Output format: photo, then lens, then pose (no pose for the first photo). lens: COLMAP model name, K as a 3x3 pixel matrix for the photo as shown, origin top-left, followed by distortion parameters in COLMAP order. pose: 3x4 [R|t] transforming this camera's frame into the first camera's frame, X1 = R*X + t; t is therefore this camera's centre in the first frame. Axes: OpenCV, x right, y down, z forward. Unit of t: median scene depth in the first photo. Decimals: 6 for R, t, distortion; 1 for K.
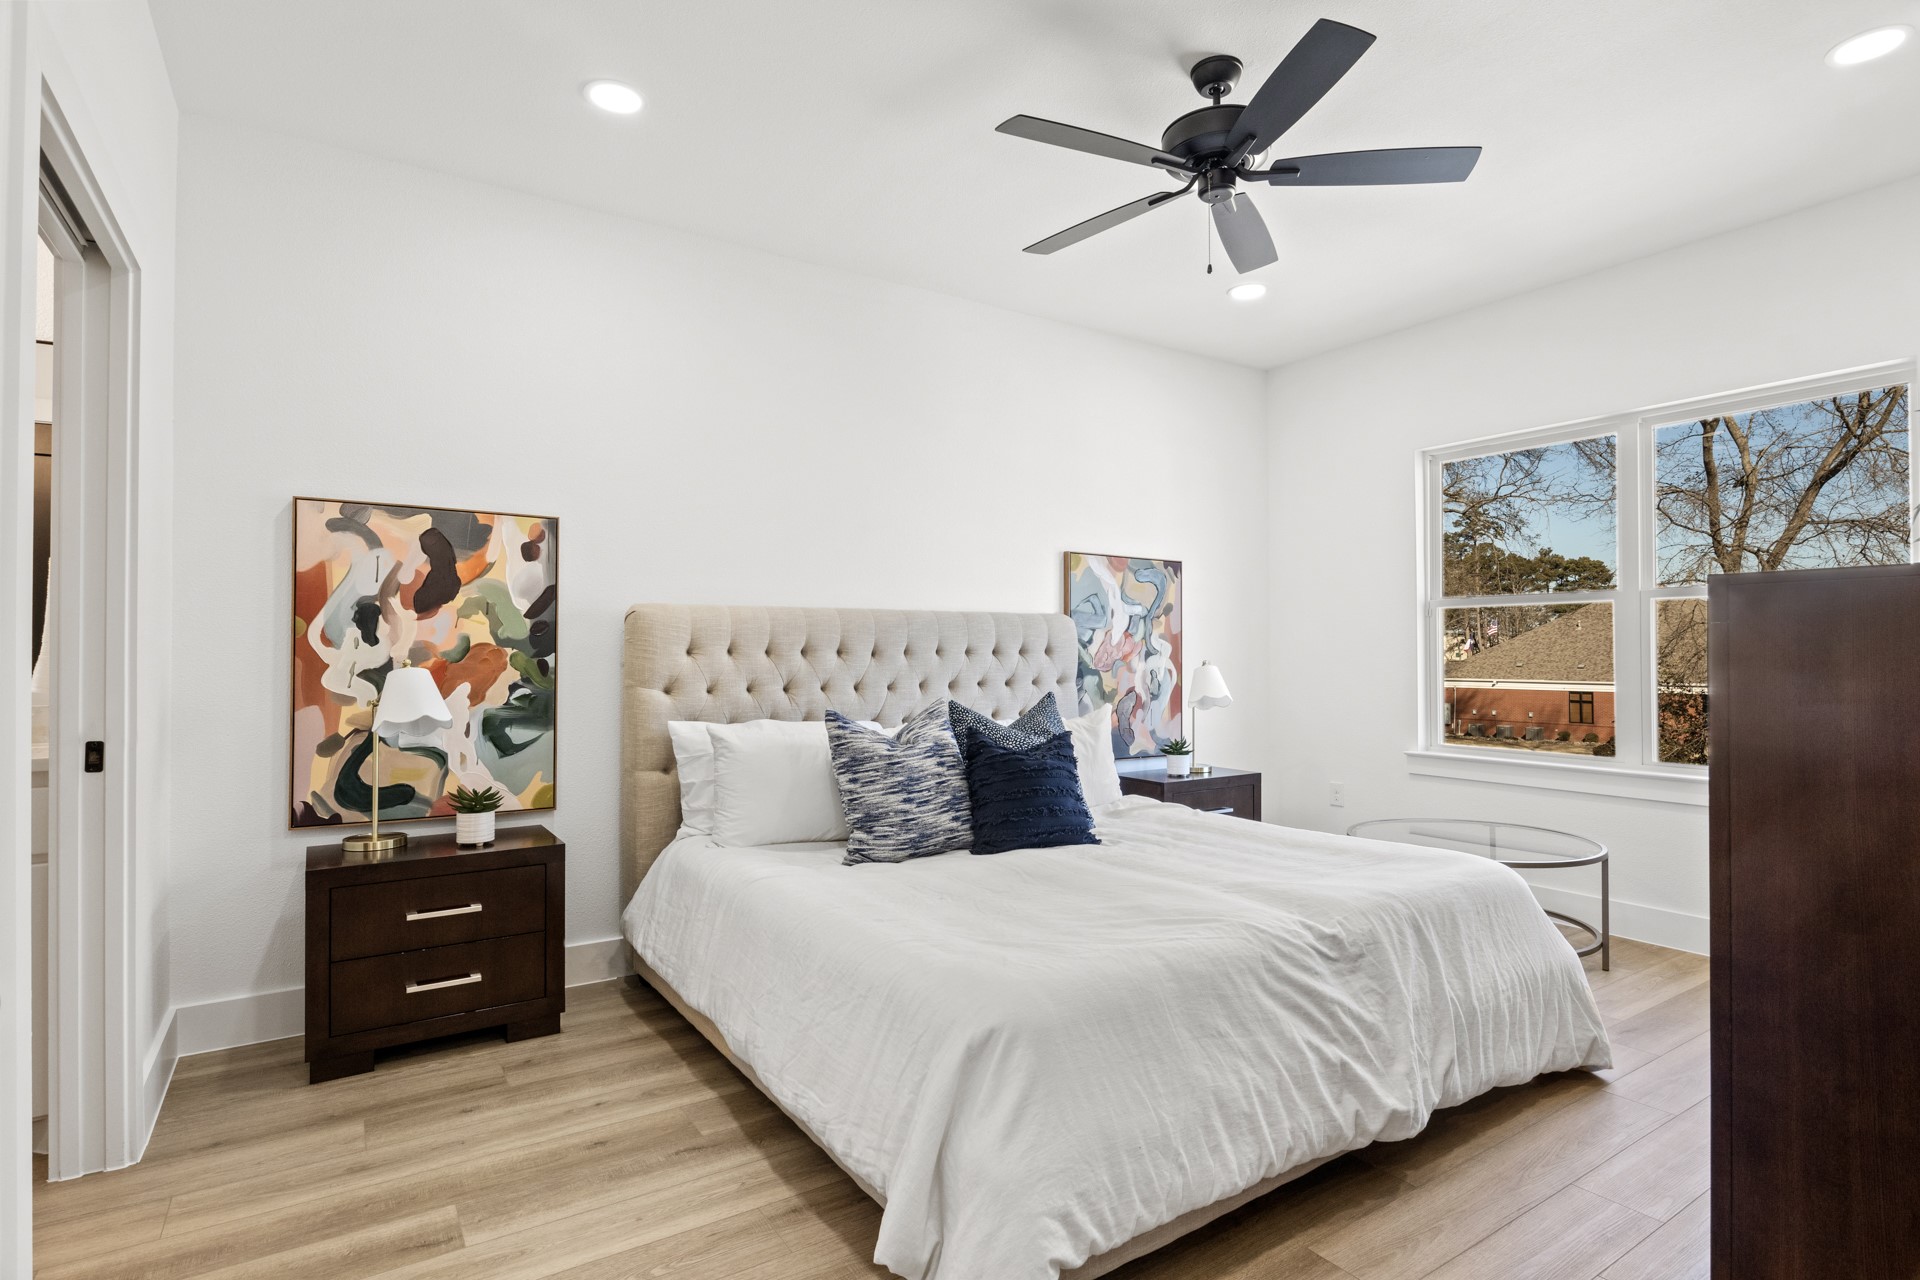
lens RADIAL K [[1004.7, 0, 960.0], [0, 1004.7, 640.0], [0, 0, 1]] dist [-0.002046, -0.000191]
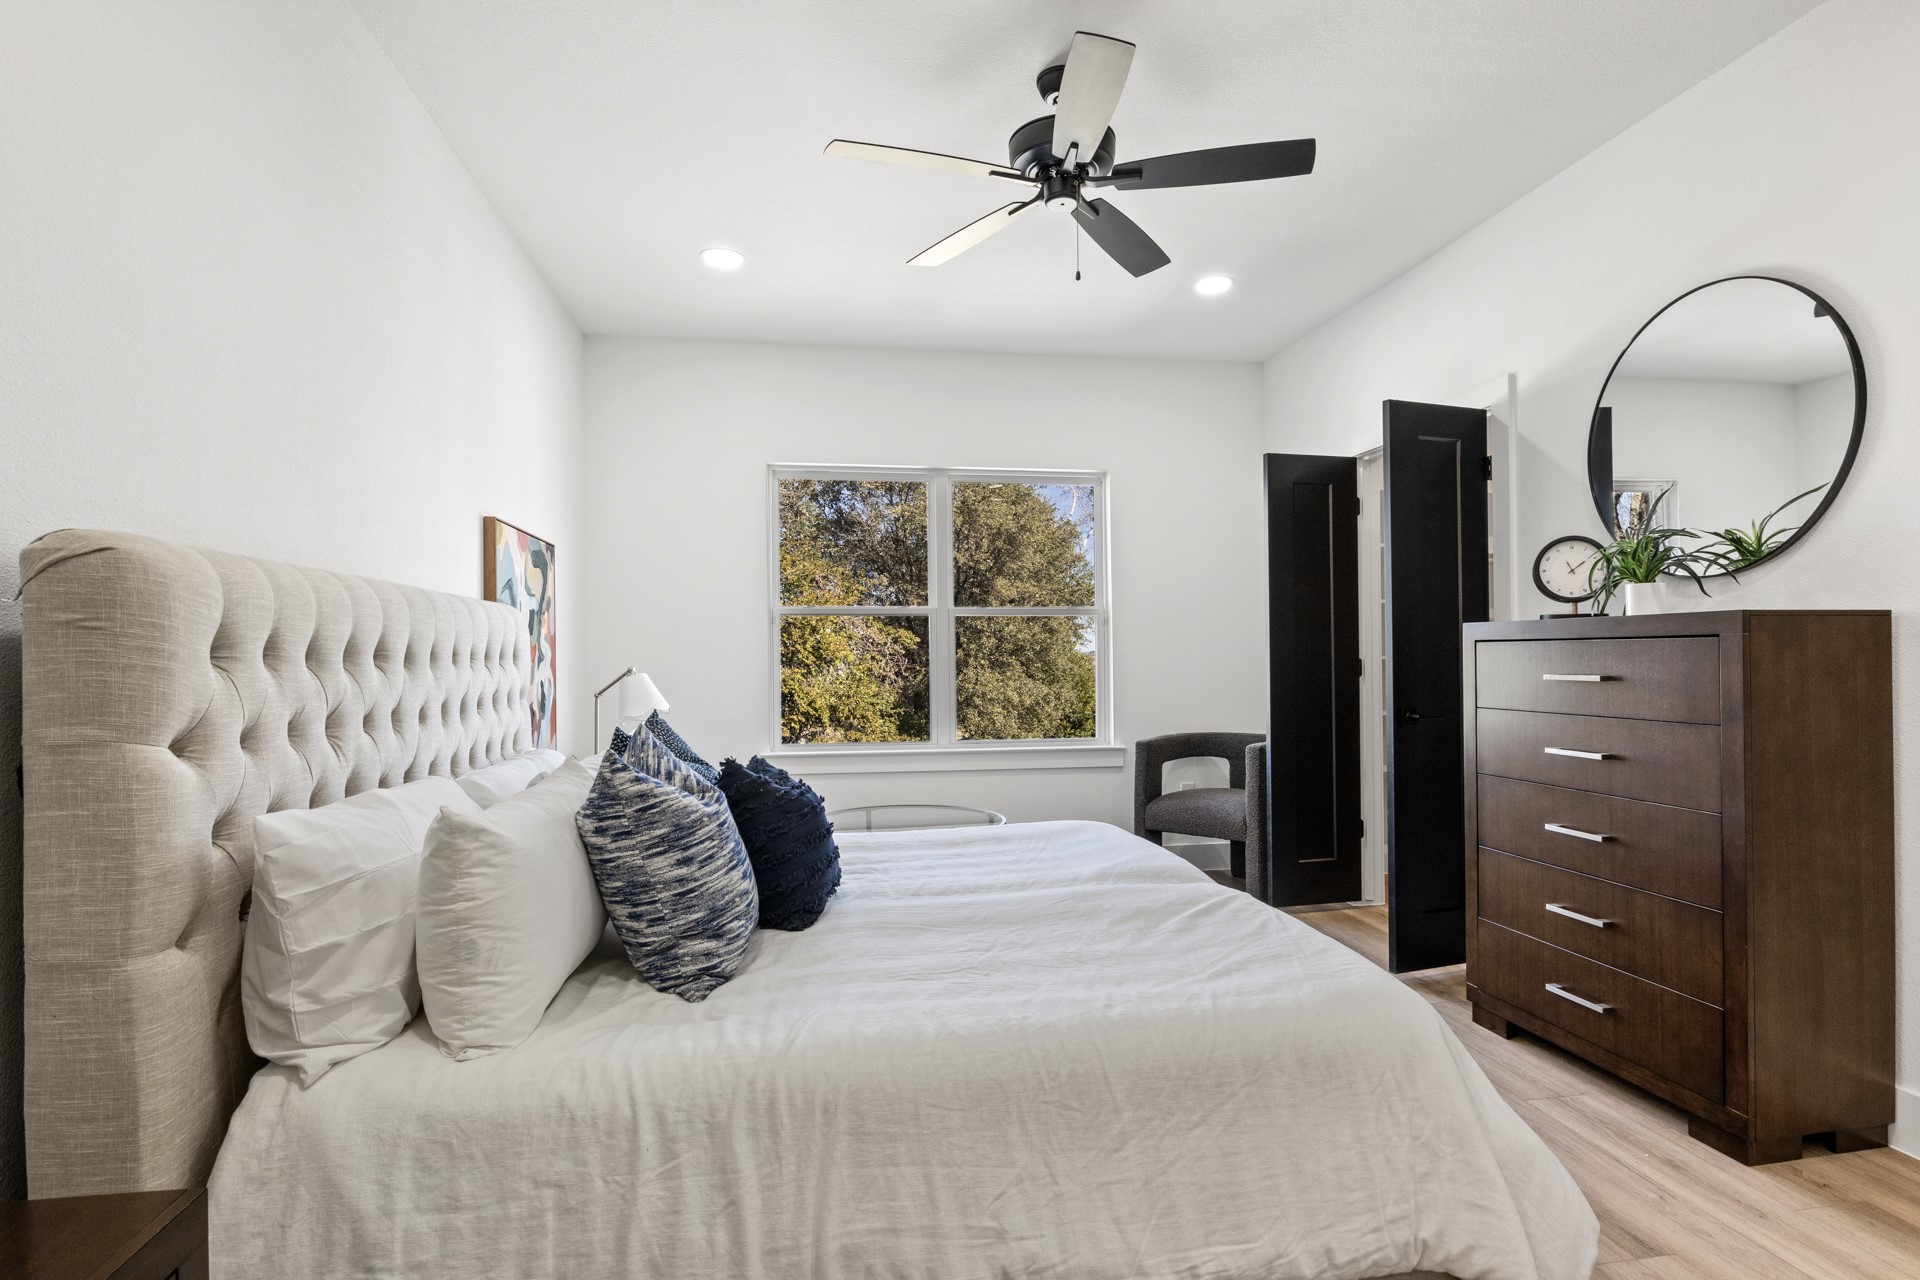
lens RADIAL K [[1004.7, 0, 960.0], [0, 1004.7, 640.0], [0, 0, 1]] dist [-0.002046, -0.000191]
pose [[0.383139, 0.014462, 0.923577, -0.557484], [-0.003816, 0.999894, -0.014073, 0.010584], [-0.923683, 0.001867, 0.383154, 0.549974]]
